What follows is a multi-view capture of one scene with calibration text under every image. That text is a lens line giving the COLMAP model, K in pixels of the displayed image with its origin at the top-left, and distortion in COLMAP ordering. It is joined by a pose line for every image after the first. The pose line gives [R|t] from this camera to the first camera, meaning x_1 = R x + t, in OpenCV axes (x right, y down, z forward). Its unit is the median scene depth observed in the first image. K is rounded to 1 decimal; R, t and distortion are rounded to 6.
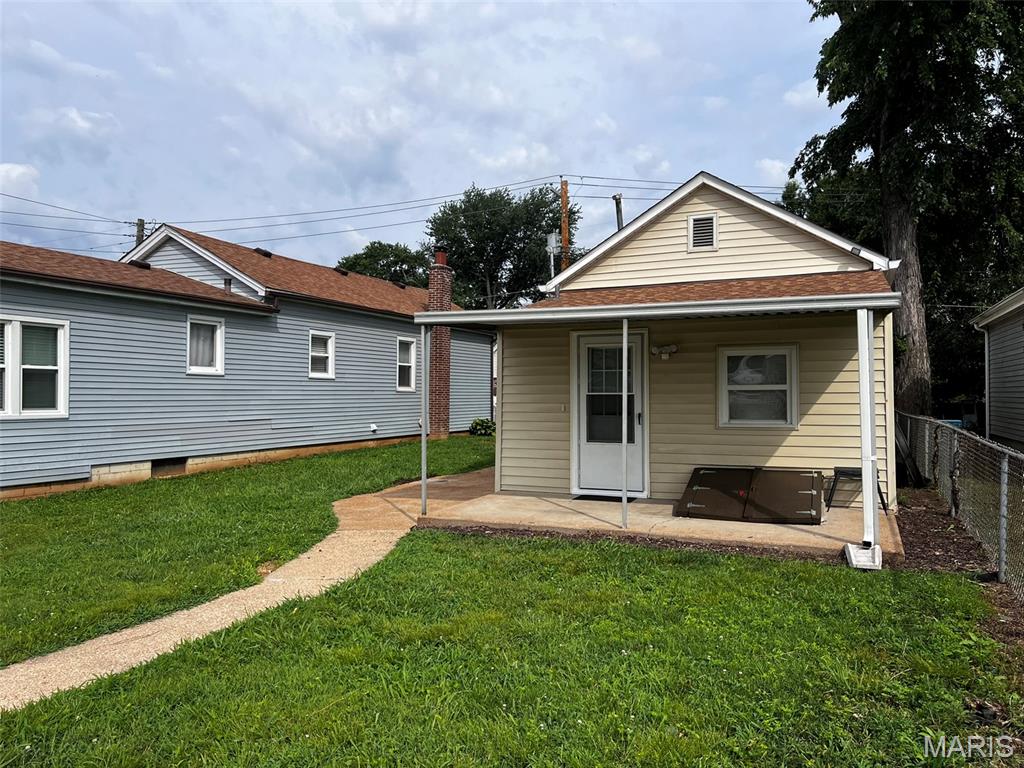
lens RADIAL K [[764.9, 0, 508.1], [0, 764.9, 386.8], [0, 0, 1]] dist [0.051261, -0.055215]
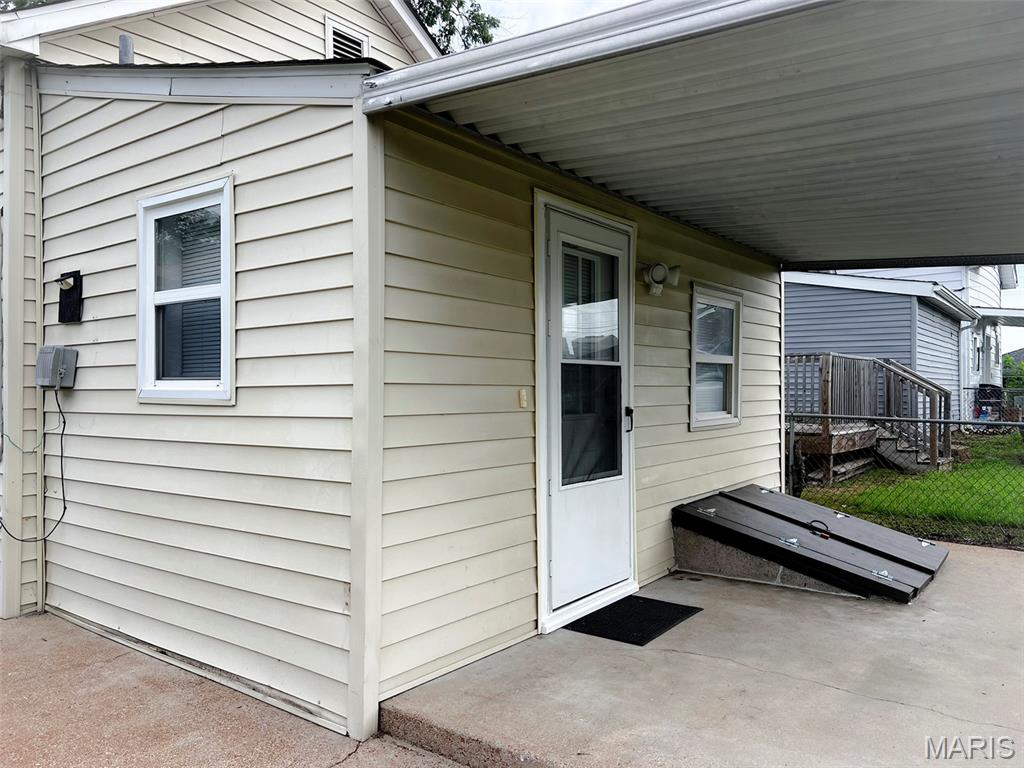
lens RADIAL K [[765.2, 0, 520.7], [0, 765.2, 382.8], [0, 0, 1]] dist [0.065671, -0.107853]
pose [[0.219036, 0.009768, 0.975668, -0.277244], [-0.007853, 0.999935, -0.008248, 0.023397], [-0.975685, -0.005855, 0.219099, 0.928456]]
